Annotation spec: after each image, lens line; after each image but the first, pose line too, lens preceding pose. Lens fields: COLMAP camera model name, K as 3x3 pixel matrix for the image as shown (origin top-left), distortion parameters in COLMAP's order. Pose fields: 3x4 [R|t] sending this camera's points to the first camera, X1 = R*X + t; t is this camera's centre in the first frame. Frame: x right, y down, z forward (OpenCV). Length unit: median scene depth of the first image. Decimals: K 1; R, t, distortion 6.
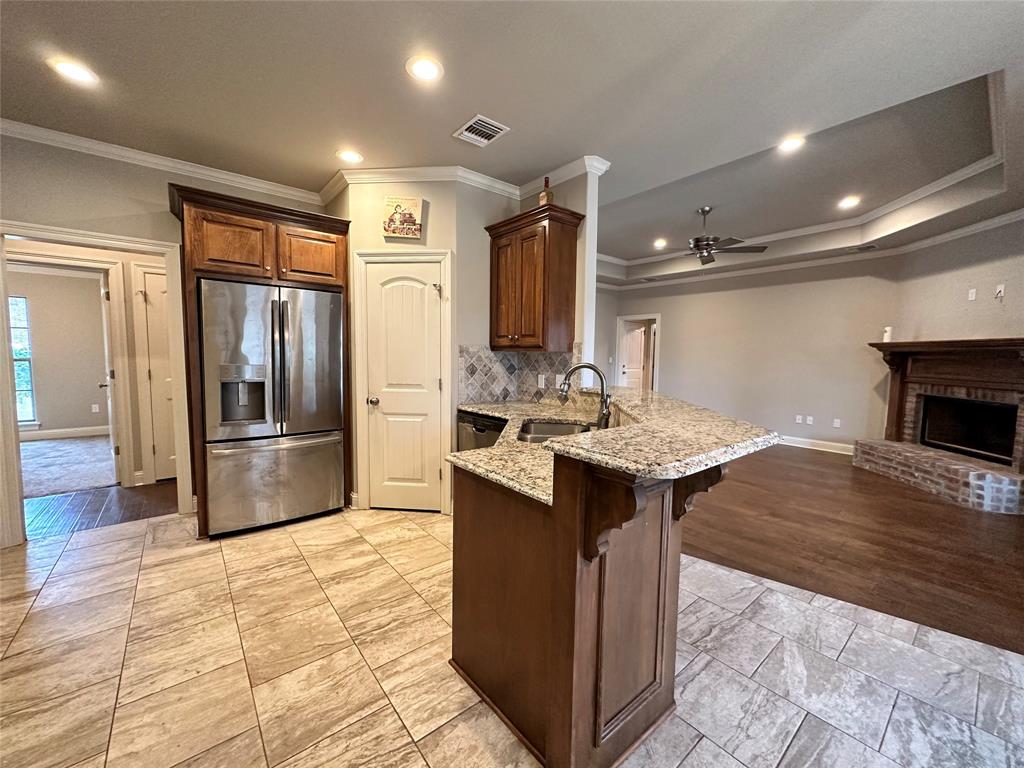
lens RADIAL K [[407.4, 0, 513.4], [0, 407.4, 384.5], [0, 0, 1]] dist [-0.003737, 0.000622]
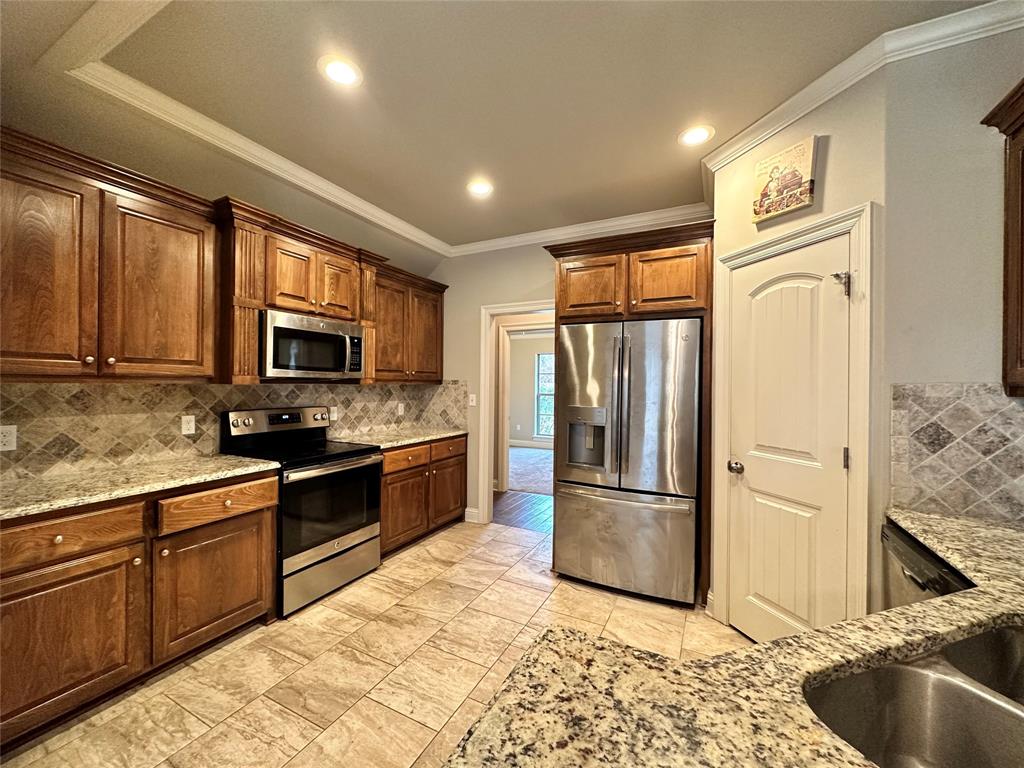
lens RADIAL K [[407.4, 0, 510.8], [0, 407.4, 384.7], [0, 0, 1]] dist [-0.003737, 0.000622]
pose [[0.399034, -0.007261, -0.916907, 0.134167], [-0.073575, 0.996491, -0.039911, -0.043374], [0.913980, 0.083387, 0.397099, 0.391019]]
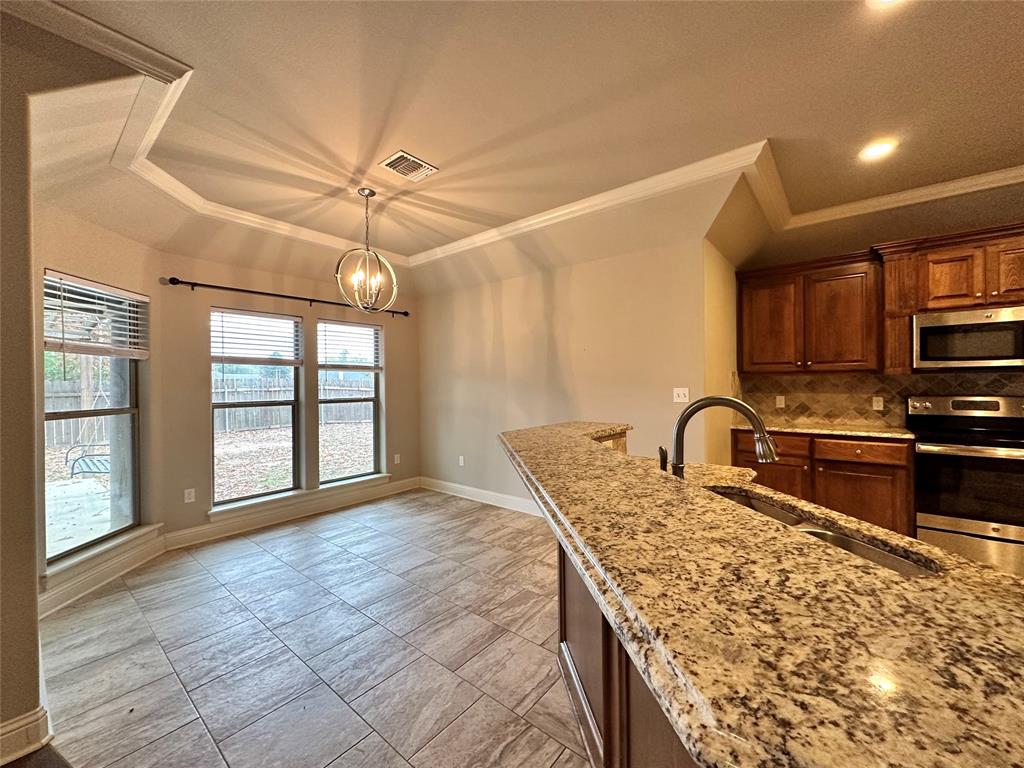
lens RADIAL K [[407.4, 0, 513.4], [0, 407.4, 382.1], [0, 0, 1]] dist [-0.003737, 0.000622]
pose [[-0.980622, -0.002825, -0.195890, 0.375214], [-0.016825, 0.997416, 0.069841, -0.072414], [0.195187, 0.071784, -0.978136, 1.026954]]
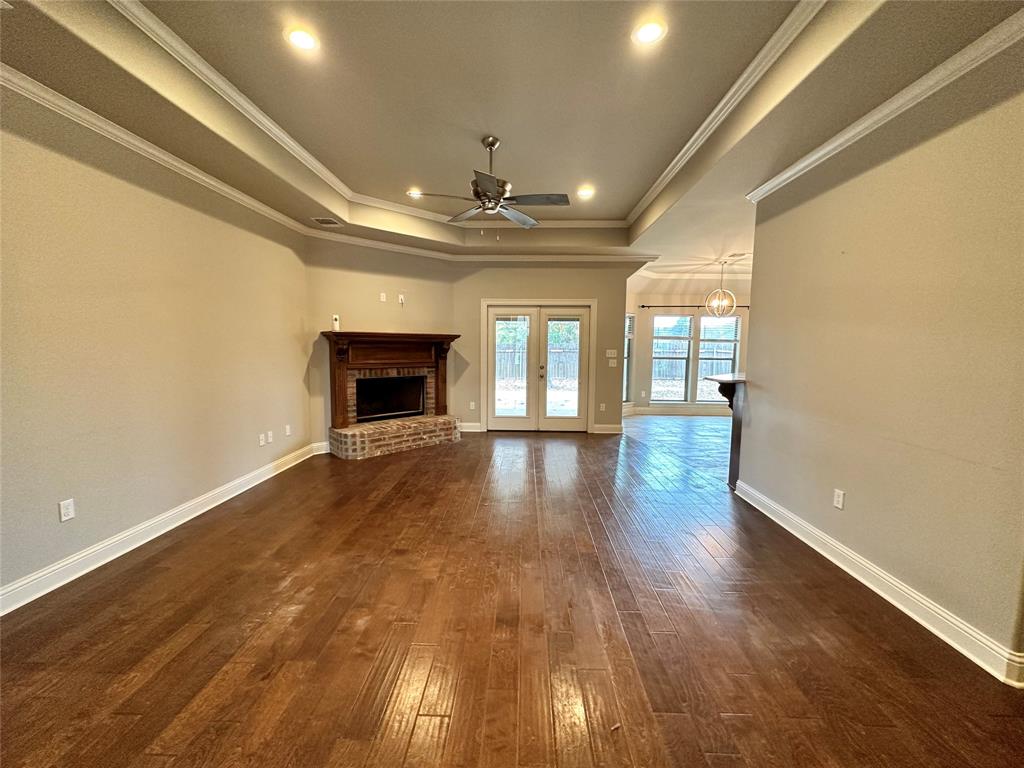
lens RADIAL K [[407.4, 0, 513.3], [0, 407.4, 385.2], [0, 0, 1]] dist [-0.003737, 0.000622]
pose [[-0.750414, -0.090324, 0.654767, -0.080347], [0.027110, 0.985579, 0.167029, -0.200531], [-0.660412, 0.143092, -0.737144, 2.302304]]
